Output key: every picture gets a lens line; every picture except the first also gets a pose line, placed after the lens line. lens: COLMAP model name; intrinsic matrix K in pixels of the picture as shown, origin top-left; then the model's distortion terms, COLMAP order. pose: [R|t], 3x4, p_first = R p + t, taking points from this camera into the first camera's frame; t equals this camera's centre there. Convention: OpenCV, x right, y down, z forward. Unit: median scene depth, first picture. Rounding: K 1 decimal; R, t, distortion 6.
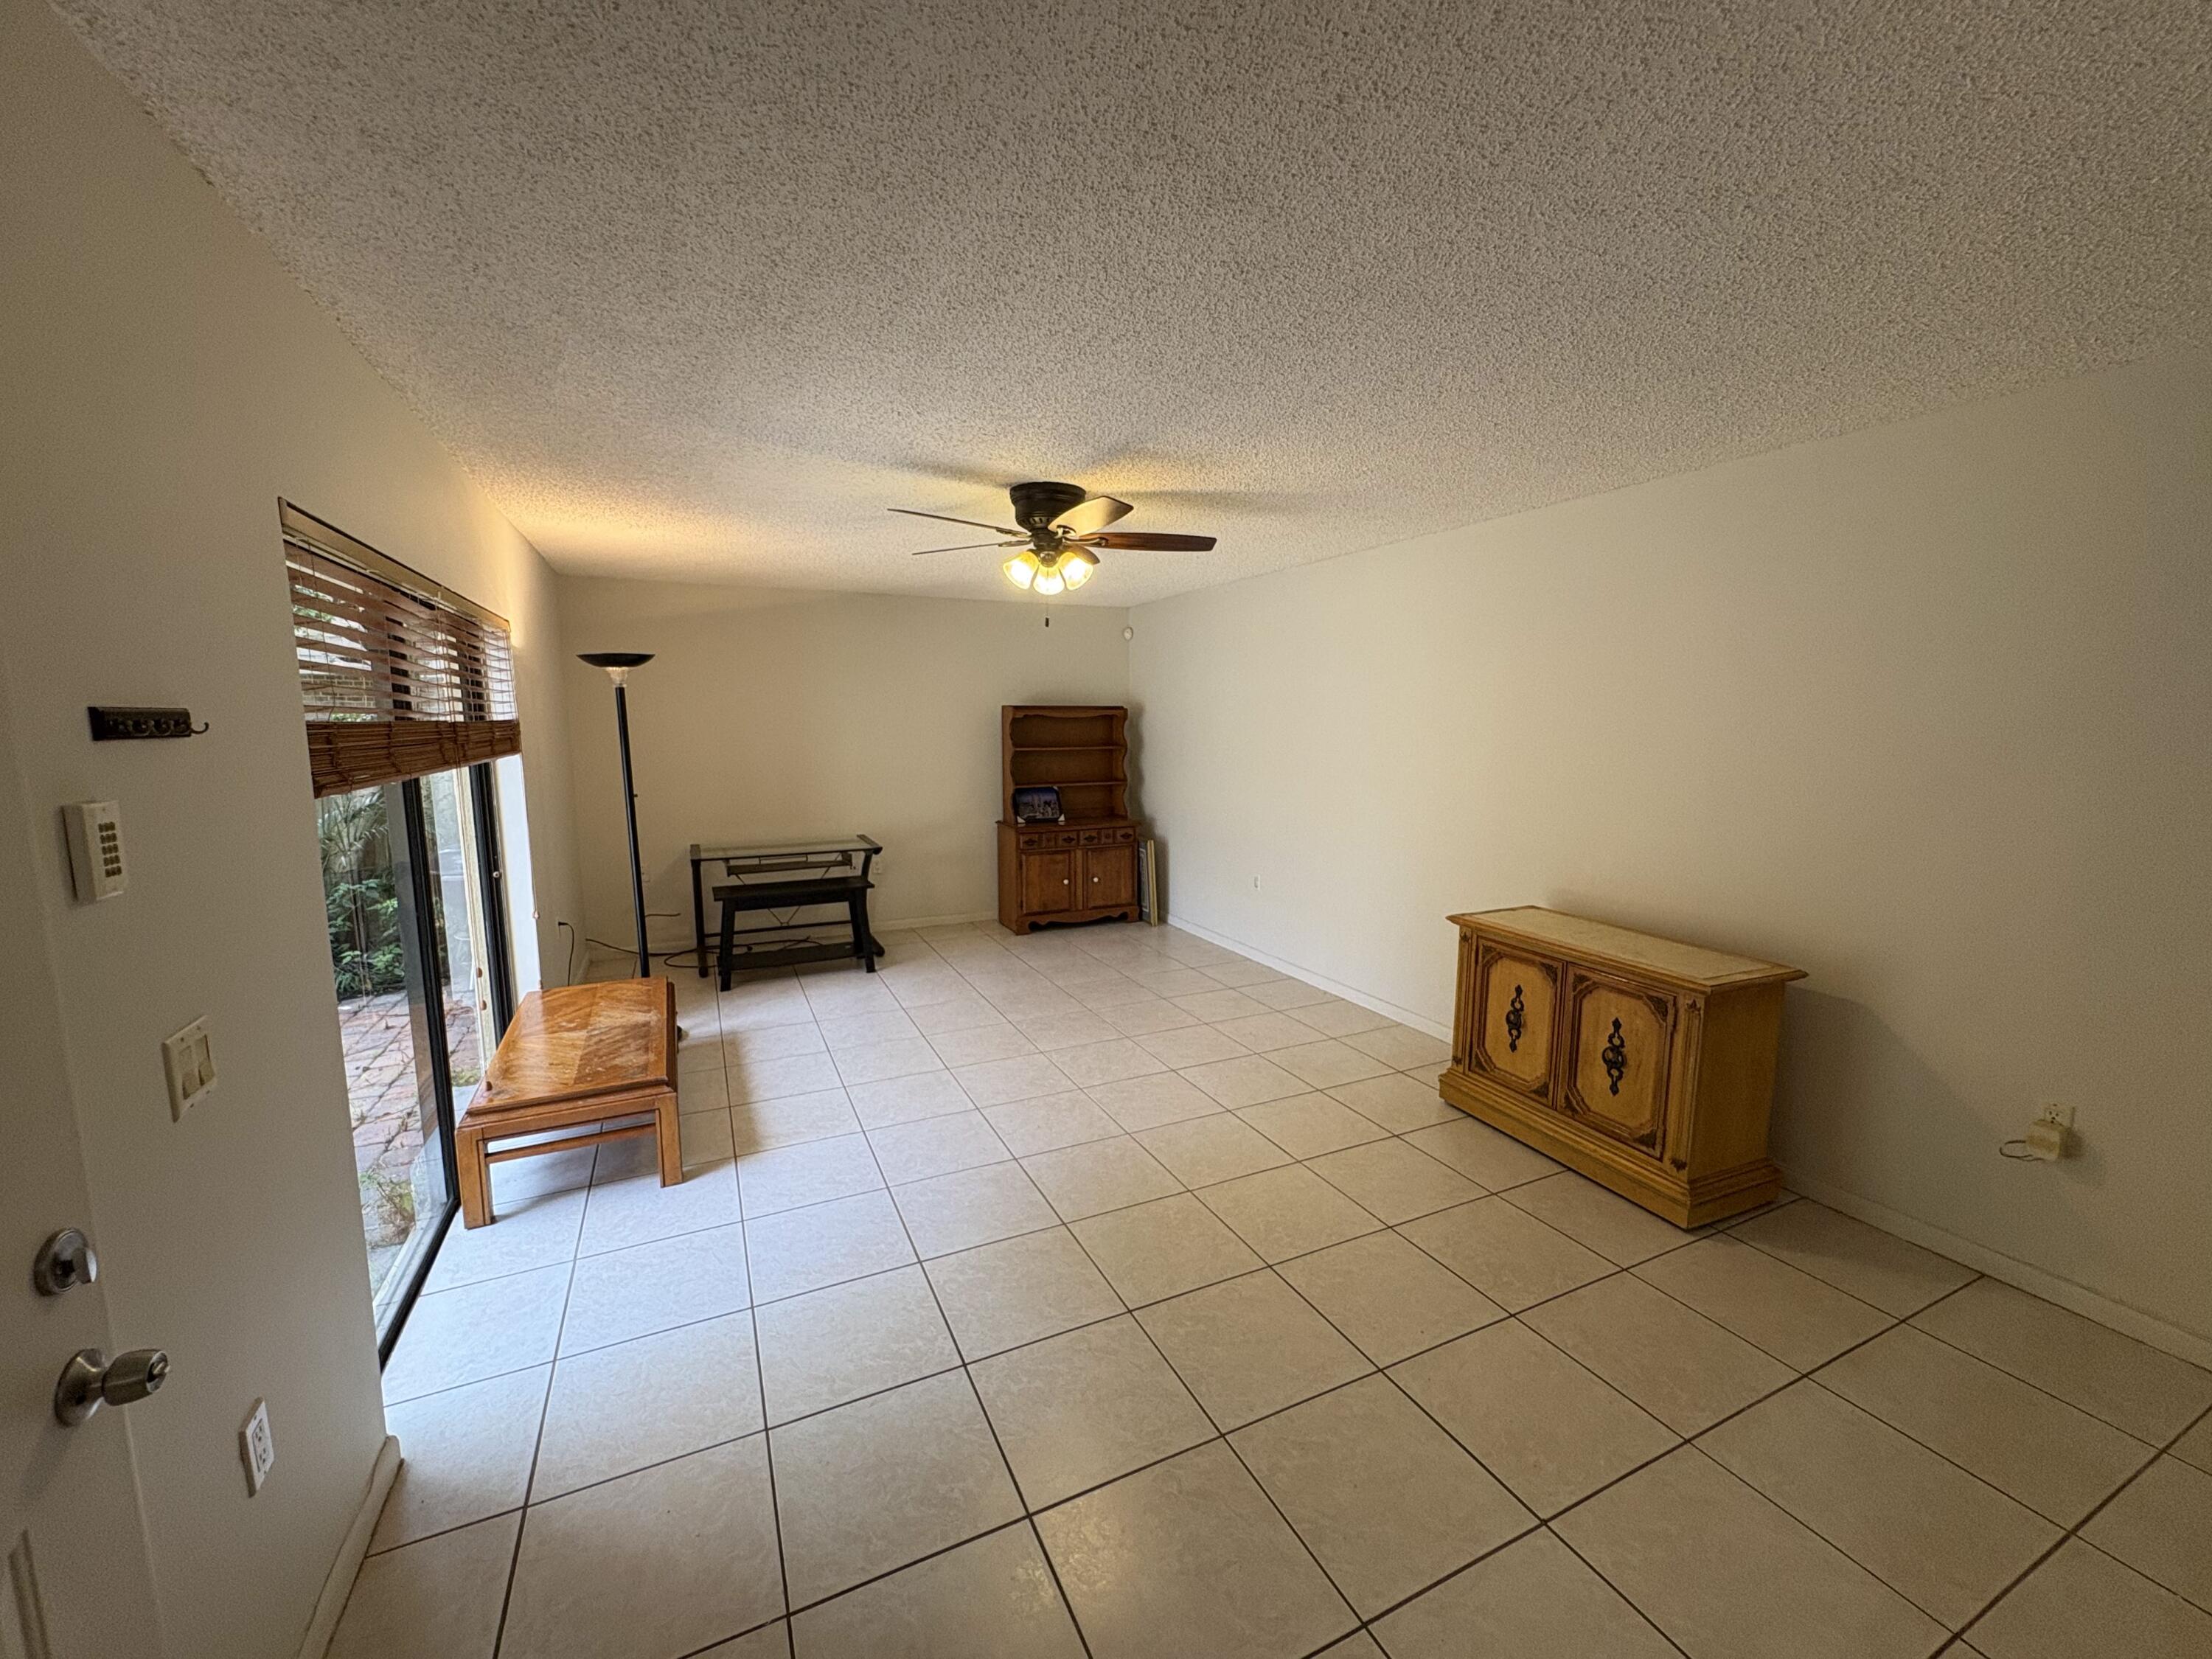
lens RADIAL K [[884.0, 0, 1110.5], [0, 884.0, 827.9], [0, 0, 1]] dist [-0.001919, 0.000309]
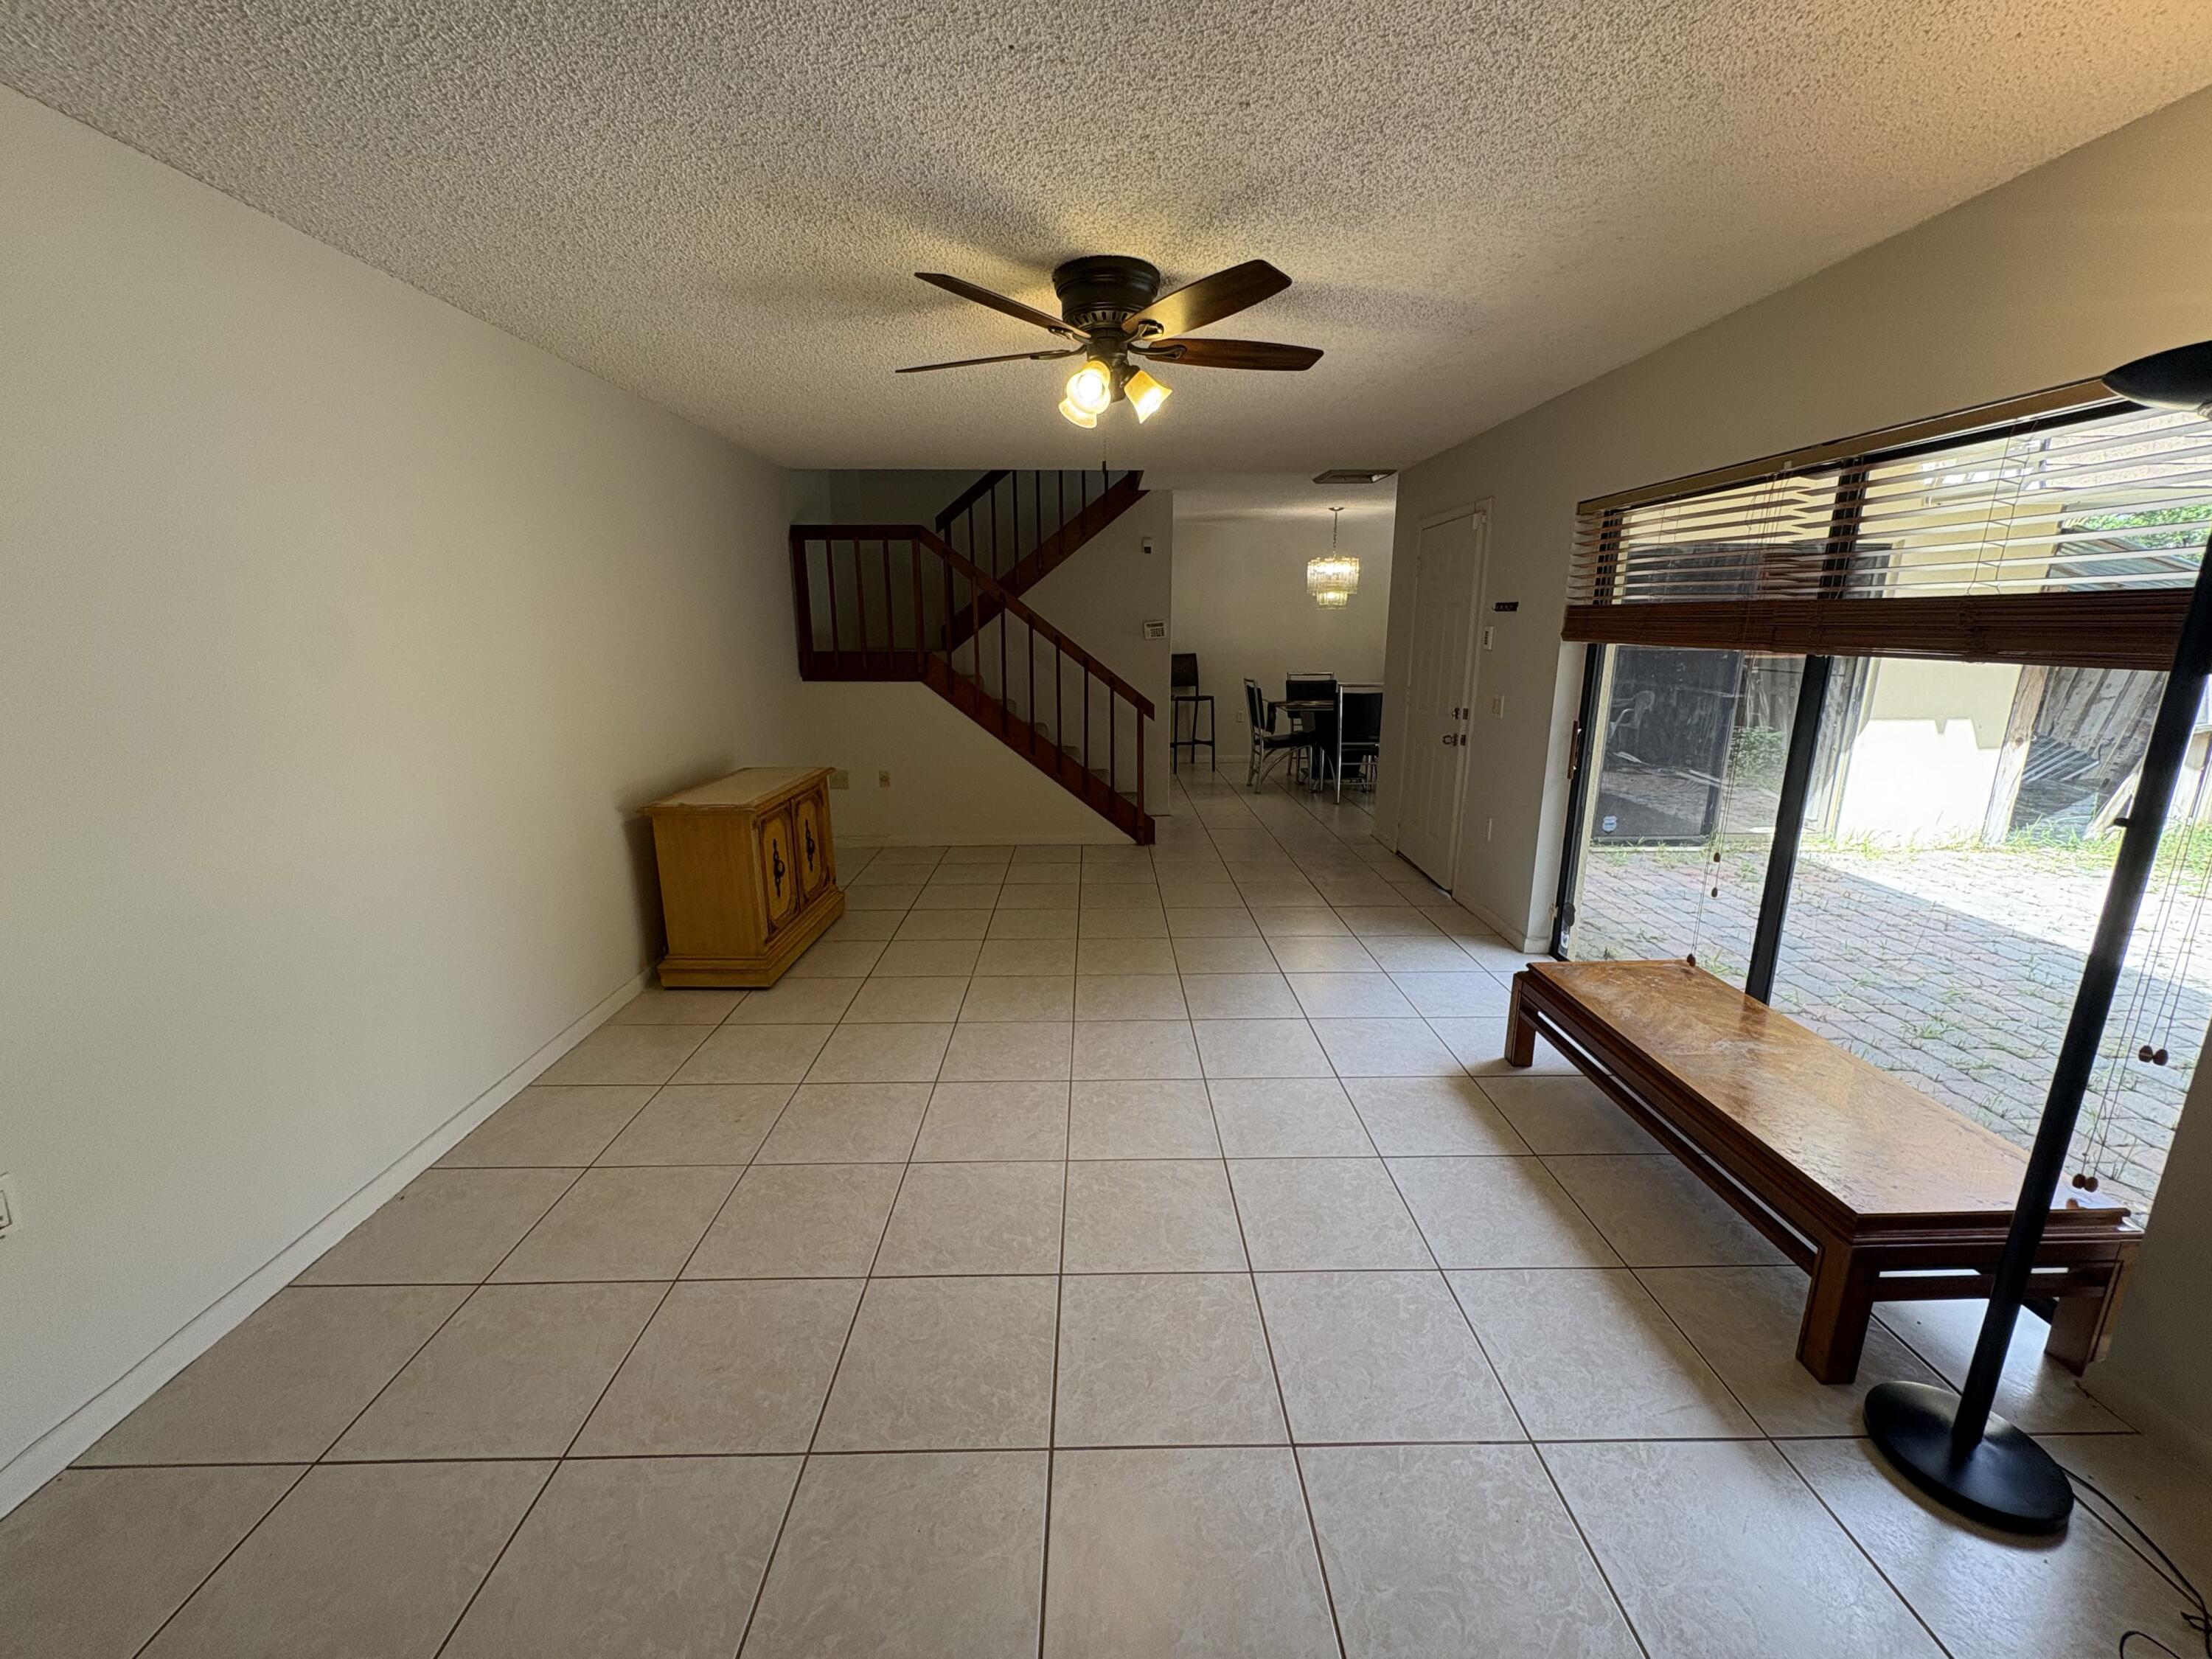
lens RADIAL K [[884.0, 0, 1110.5], [0, 884.0, 827.9], [0, 0, 1]] dist [-0.001919, 0.000309]
pose [[-0.912823, -0.093325, 0.397549, -0.601158], [0.052335, 0.938771, 0.340544, -0.306667], [-0.404989, 0.331662, -0.852047, 2.651724]]
